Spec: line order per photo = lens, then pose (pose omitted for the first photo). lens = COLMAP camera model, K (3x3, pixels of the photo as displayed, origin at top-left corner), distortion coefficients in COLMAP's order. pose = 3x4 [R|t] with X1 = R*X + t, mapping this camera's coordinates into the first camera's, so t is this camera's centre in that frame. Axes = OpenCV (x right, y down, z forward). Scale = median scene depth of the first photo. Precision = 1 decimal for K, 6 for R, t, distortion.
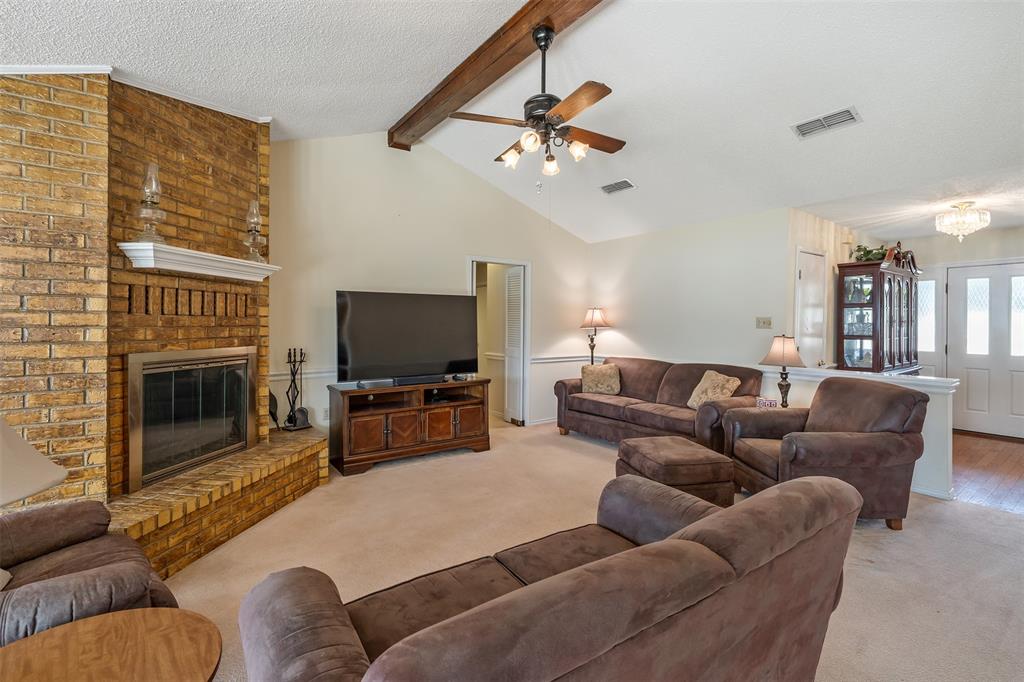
lens RADIAL K [[466.3, 0, 514.5], [0, 466.3, 327.8], [0, 0, 1]] dist [0.001552, 0.000552]
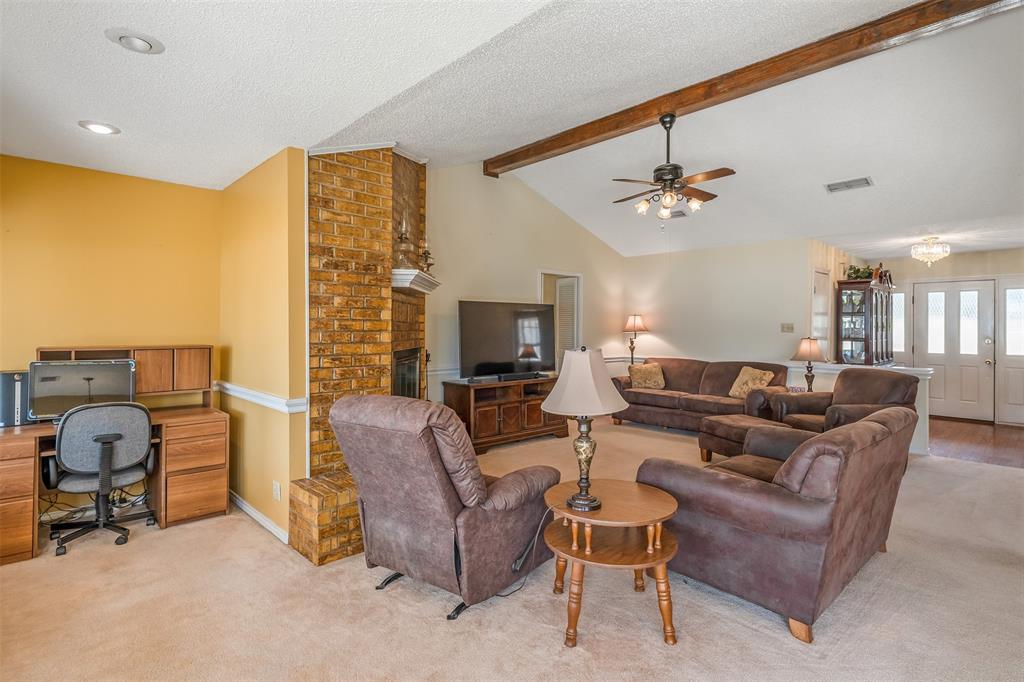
lens RADIAL K [[518.2, 0, 519.5], [0, 518.2, 330.5], [0, 0, 1]] dist [0.011480, -0.000127]
pose [[0.991334, 0.000058, 0.131365, -0.373532], [0.000456, 0.999992, -0.003881, 0.000946], [-0.131365, 0.003907, 0.991326, -0.298863]]
